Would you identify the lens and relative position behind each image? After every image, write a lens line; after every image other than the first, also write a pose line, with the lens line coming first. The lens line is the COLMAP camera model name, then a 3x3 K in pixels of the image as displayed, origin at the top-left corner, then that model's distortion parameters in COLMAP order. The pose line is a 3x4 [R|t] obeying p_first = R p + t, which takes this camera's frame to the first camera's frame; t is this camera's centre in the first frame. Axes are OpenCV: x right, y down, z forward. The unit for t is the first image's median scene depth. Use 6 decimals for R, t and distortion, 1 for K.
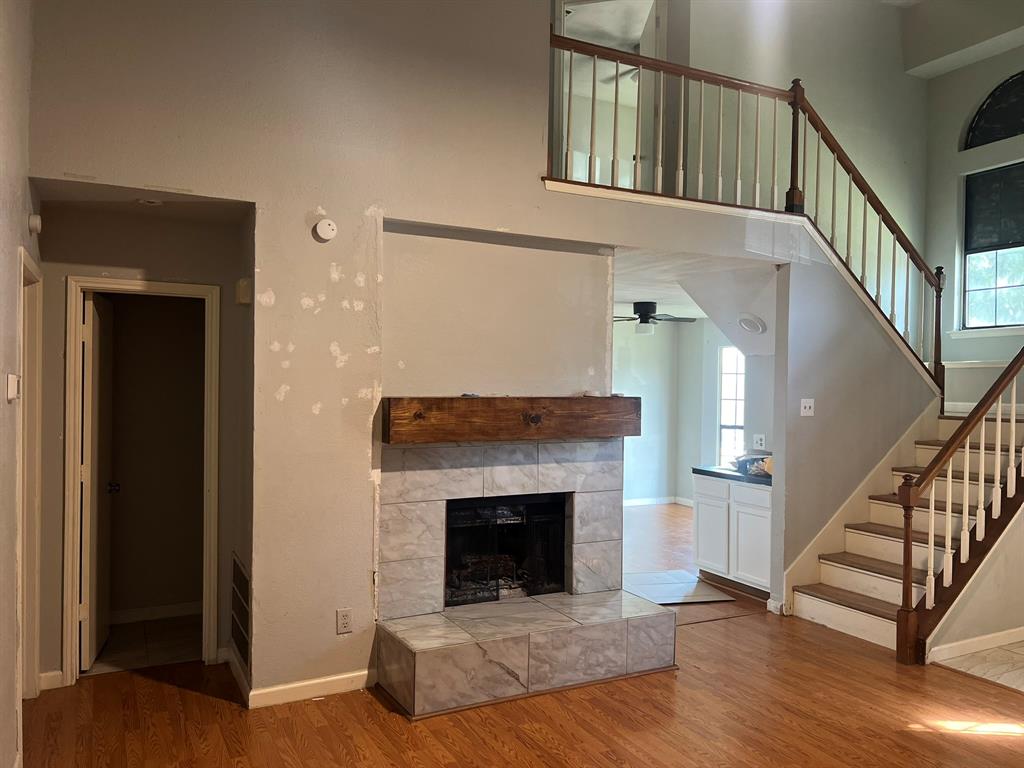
lens RADIAL K [[783.6, 0, 521.2], [0, 783.6, 380.3], [0, 0, 1]] dist [0.071525, -0.007815]
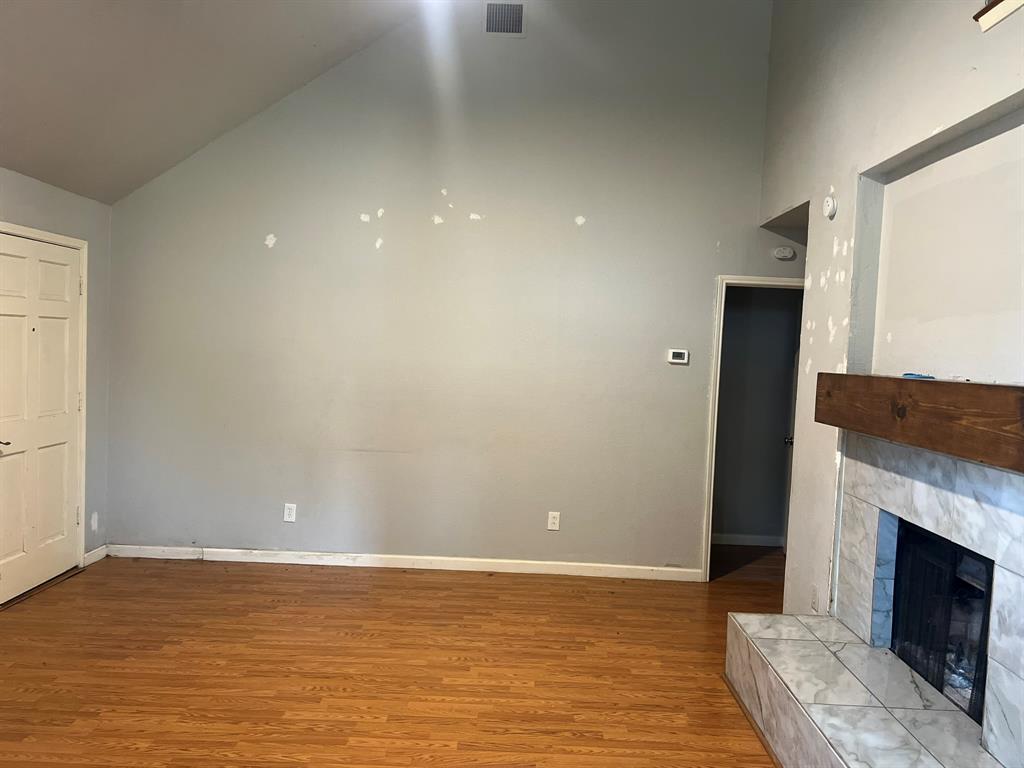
lens RADIAL K [[783.6, 0, 520.7], [0, 783.6, 387.0], [0, 0, 1]] dist [0.071525, -0.007815]
pose [[-0.466345, 0.009390, -0.884553, 0.758823], [-0.057058, 0.997542, 0.040671, 0.019682], [0.882761, 0.069437, -0.464663, 1.027415]]
